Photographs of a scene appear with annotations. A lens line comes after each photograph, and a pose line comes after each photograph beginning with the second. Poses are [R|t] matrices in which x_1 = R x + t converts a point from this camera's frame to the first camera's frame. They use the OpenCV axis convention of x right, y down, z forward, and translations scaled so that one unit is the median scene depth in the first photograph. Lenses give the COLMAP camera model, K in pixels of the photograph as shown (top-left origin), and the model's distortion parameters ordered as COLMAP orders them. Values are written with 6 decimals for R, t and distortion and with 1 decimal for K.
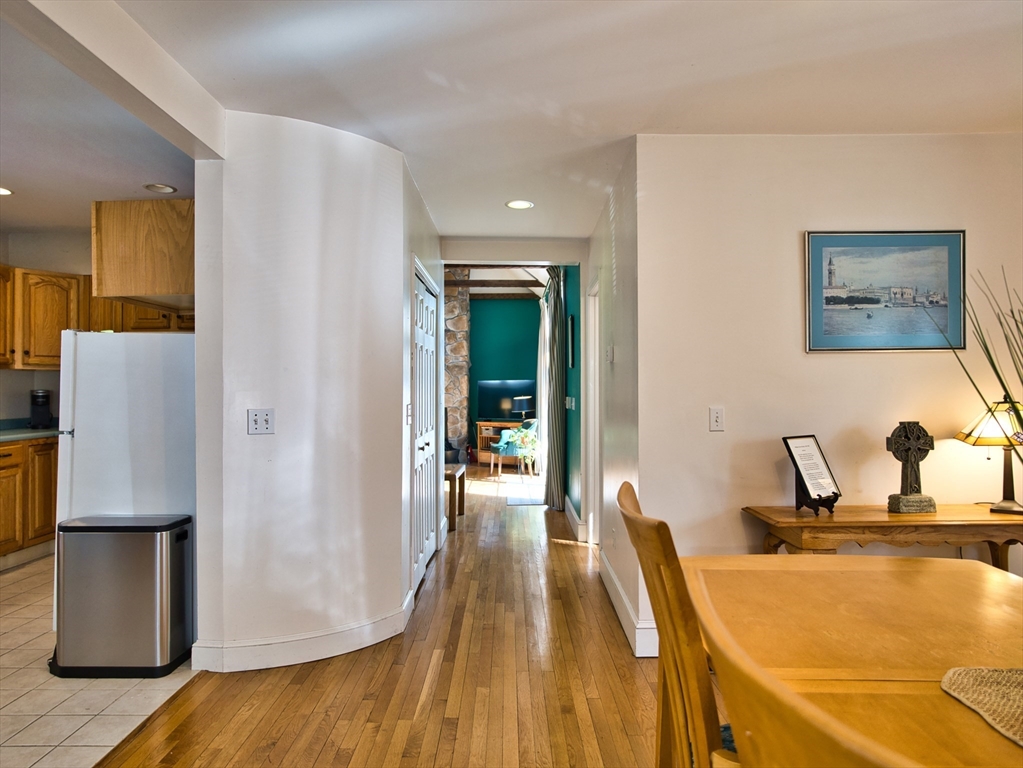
lens RADIAL K [[611.5, 0, 510.2], [0, 611.5, 383.4], [0, 0, 1]] dist [-0.039470, 0.019969]
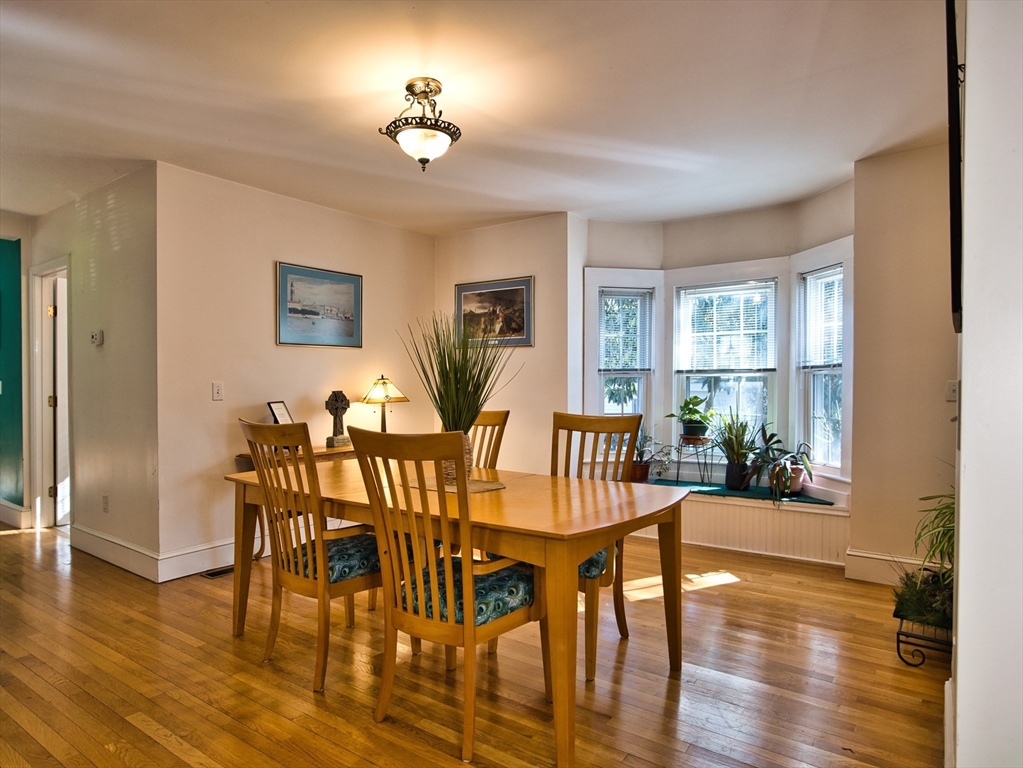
lens RADIAL K [[611.5, 0, 504.4], [0, 611.5, 382.2], [0, 0, 1]] dist [-0.039470, 0.019969]
pose [[0.570618, 0.003308, 0.821209, -0.395709], [-0.009955, 0.999946, 0.002889, 0.028678], [-0.821155, -0.009823, 0.570620, -0.278205]]
